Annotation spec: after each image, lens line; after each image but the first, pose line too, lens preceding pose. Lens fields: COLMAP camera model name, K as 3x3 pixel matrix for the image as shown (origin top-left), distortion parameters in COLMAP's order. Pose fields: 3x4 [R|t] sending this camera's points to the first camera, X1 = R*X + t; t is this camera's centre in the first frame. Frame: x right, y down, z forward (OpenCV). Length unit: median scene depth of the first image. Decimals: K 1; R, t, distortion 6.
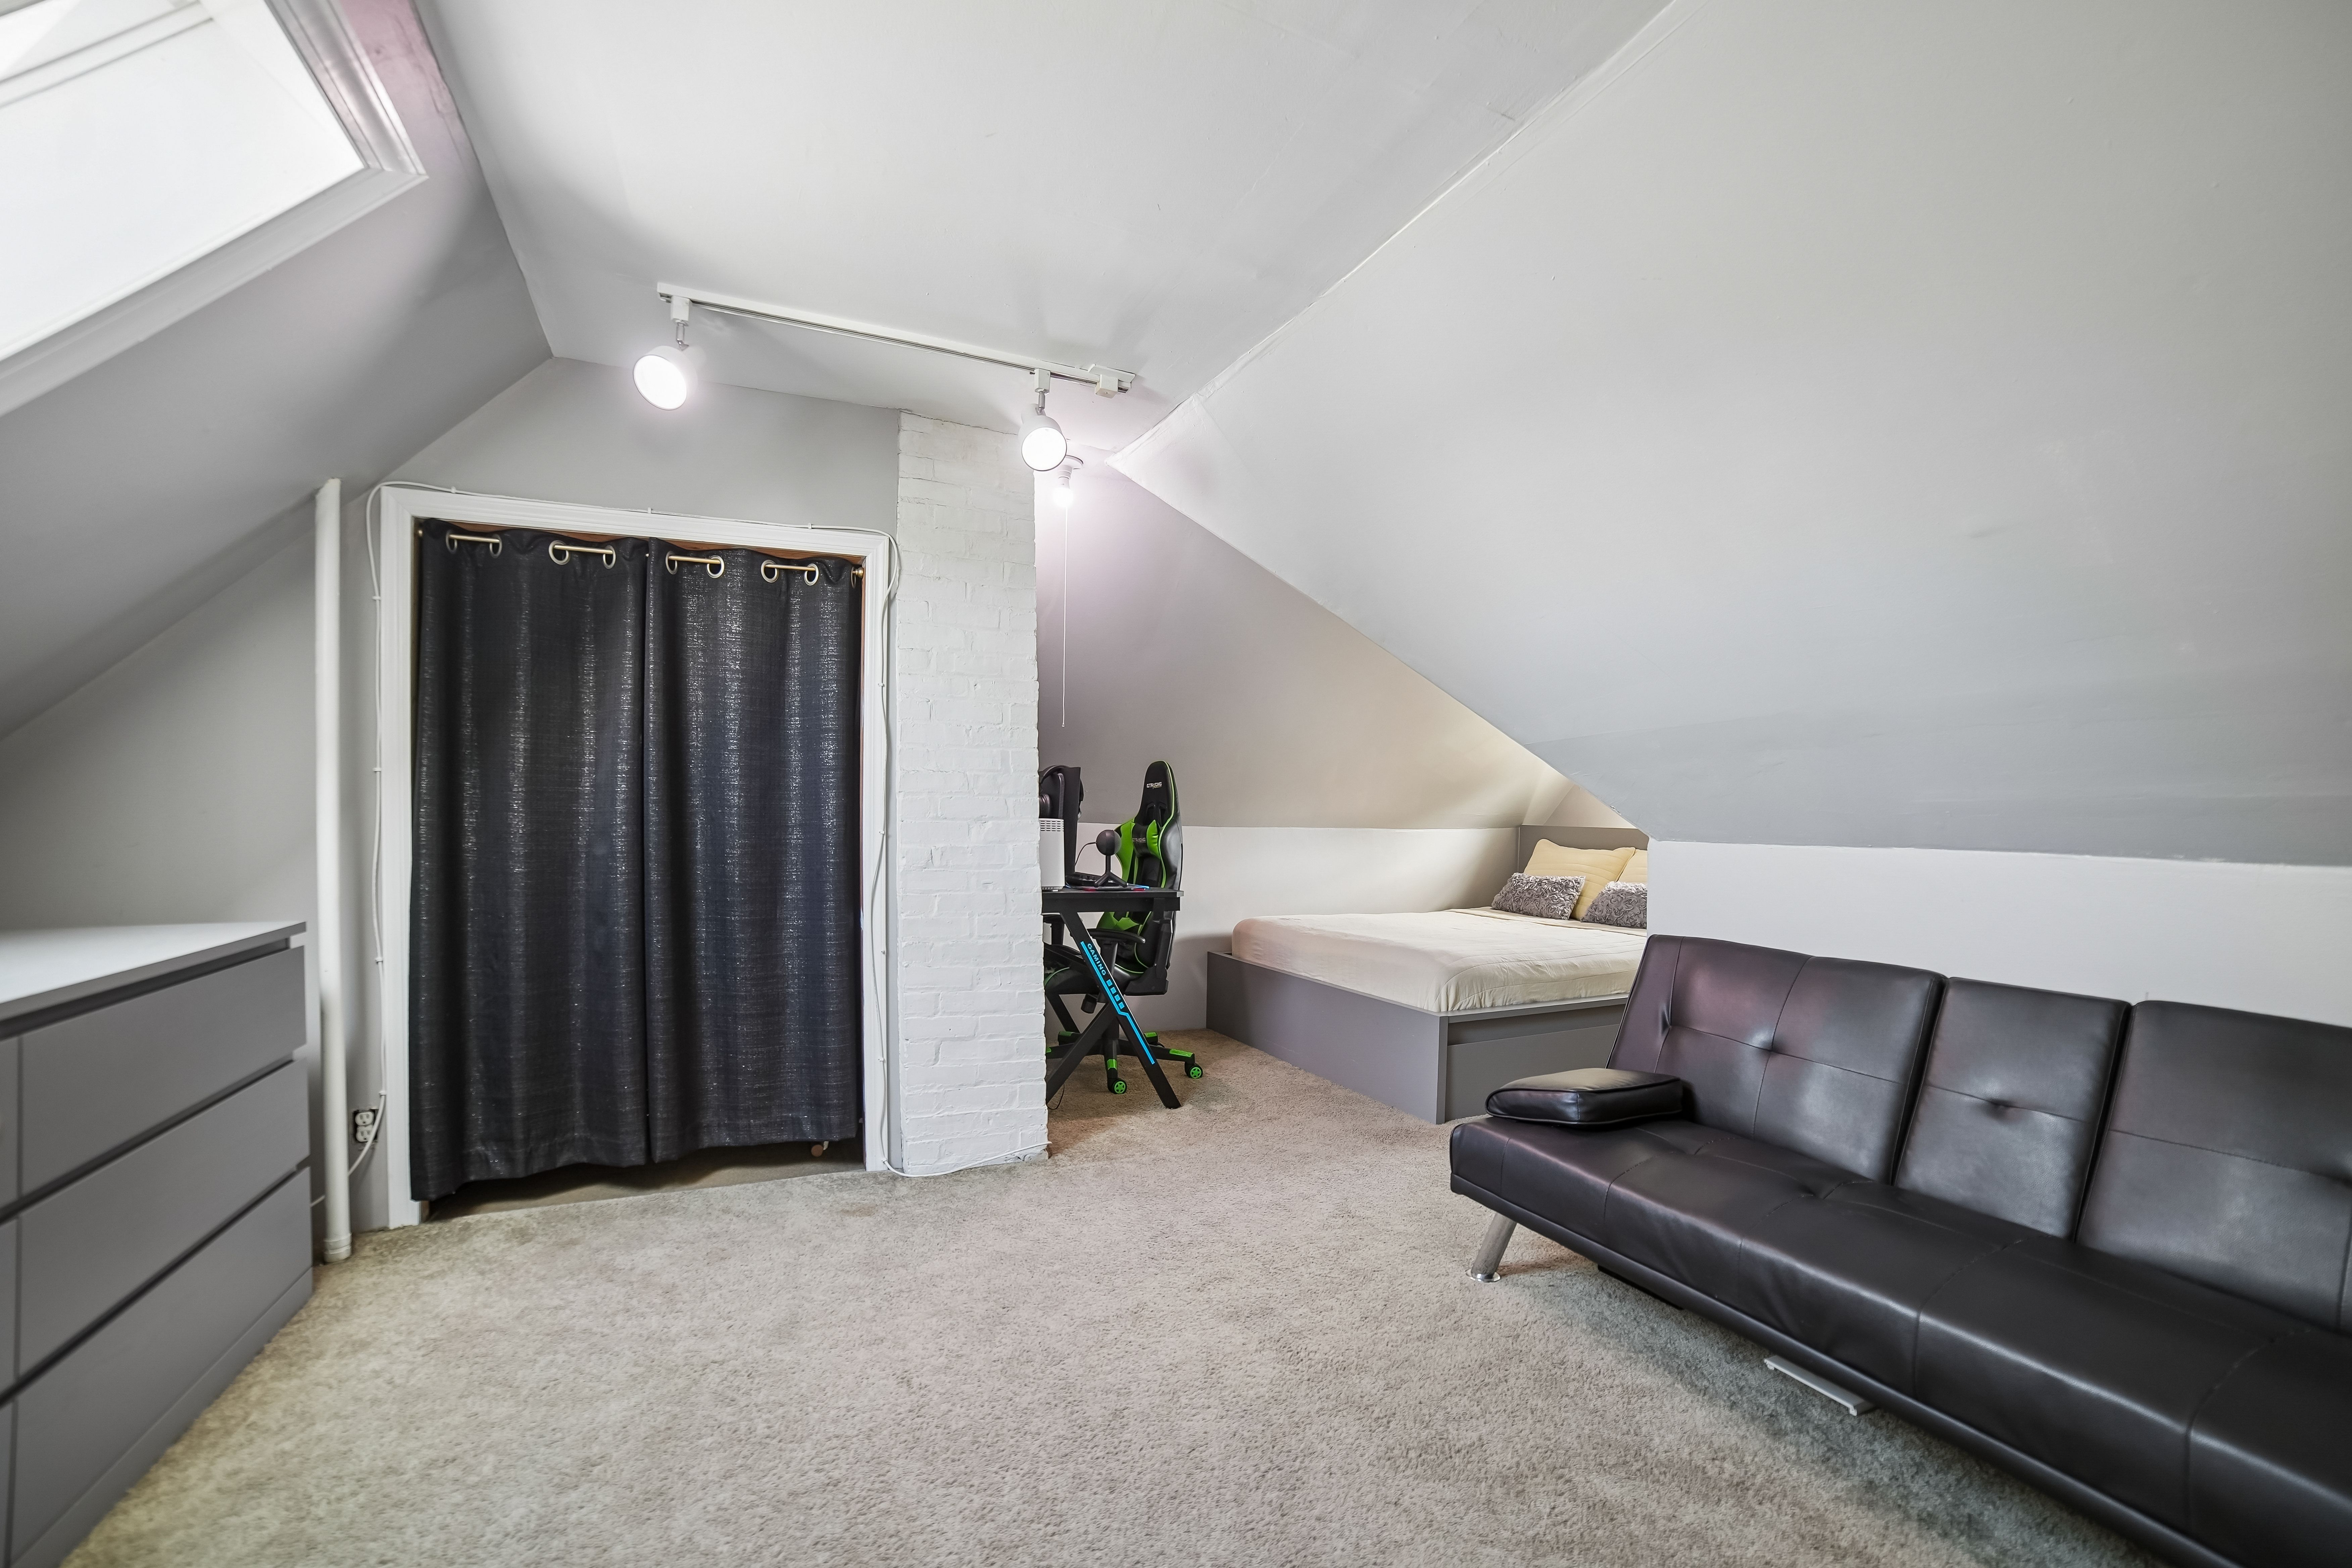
lens RADIAL K [[973.5, 0, 1165.4], [0, 973.5, 787.0], [0, 0, 1]] dist [-0.085170, 0.030797]
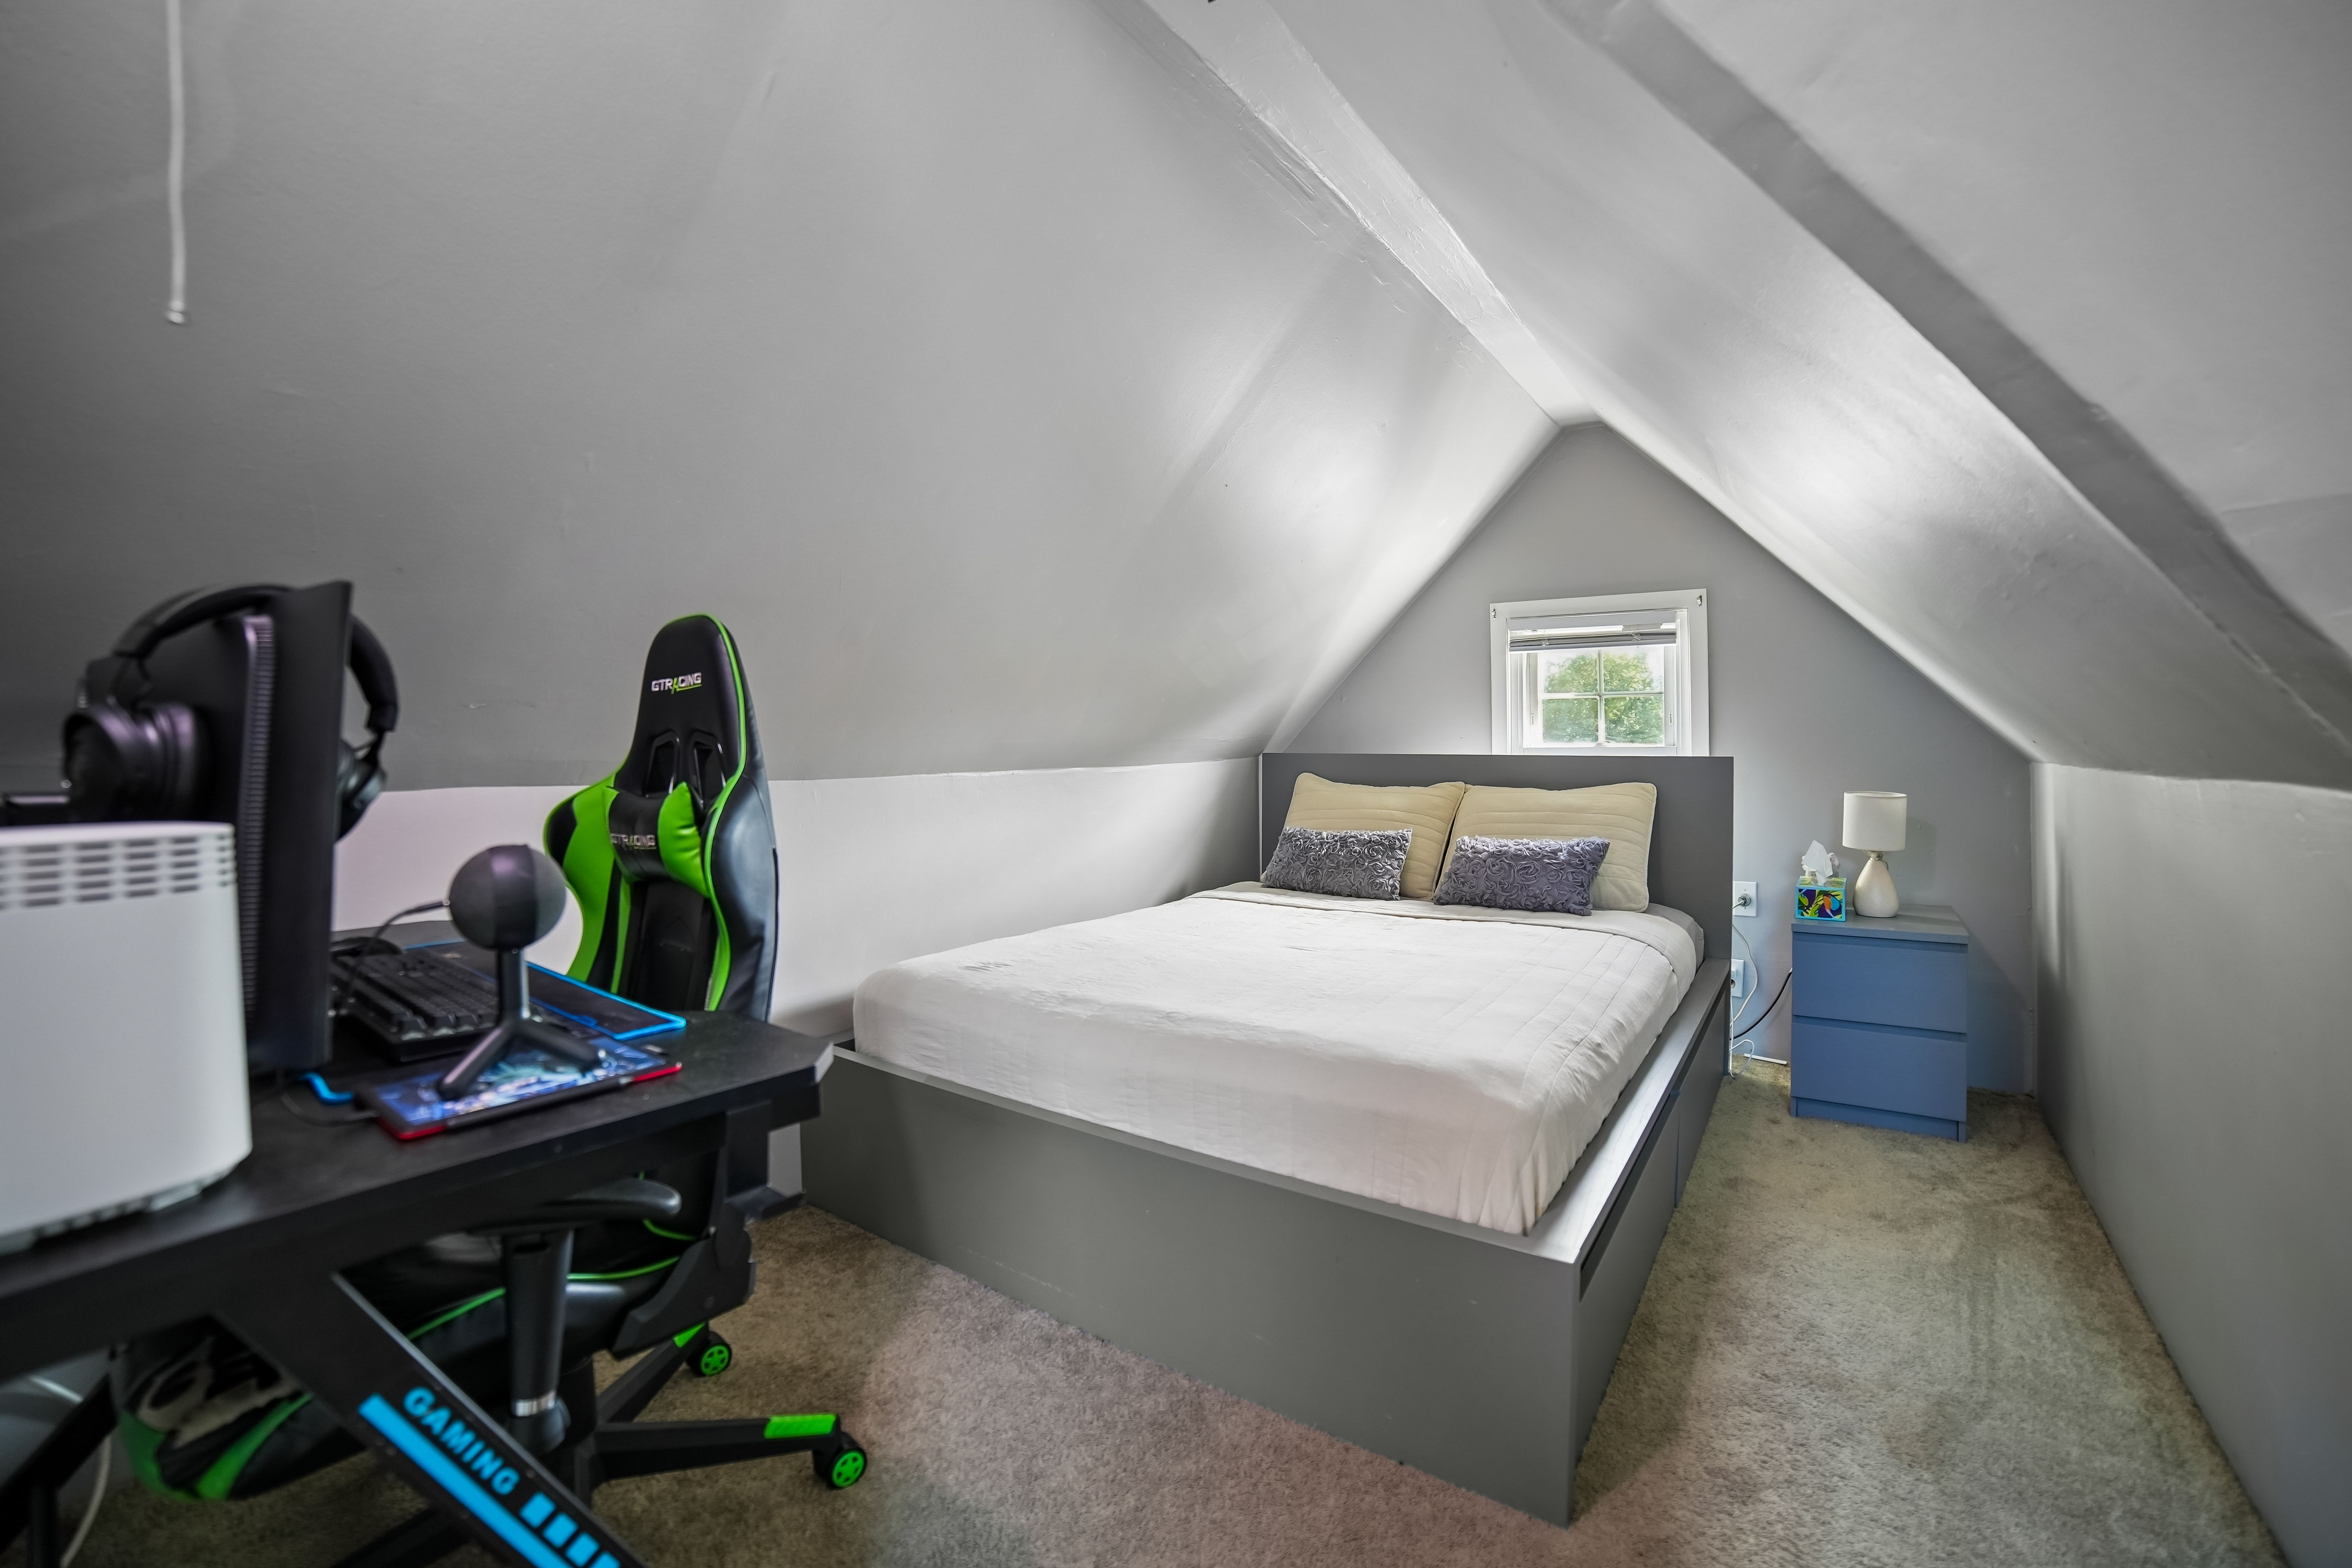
lens RADIAL K [[916.1, 0, 1178.4], [0, 916.1, 728.9], [0, 0, 1]] dist [-0.076002, 0.023990]
pose [[0.856897, -0.021226, 0.515050, -0.022486], [0.010801, 0.999672, 0.023229, 0.008783], [-0.515374, -0.014342, 0.856845, 0.594948]]
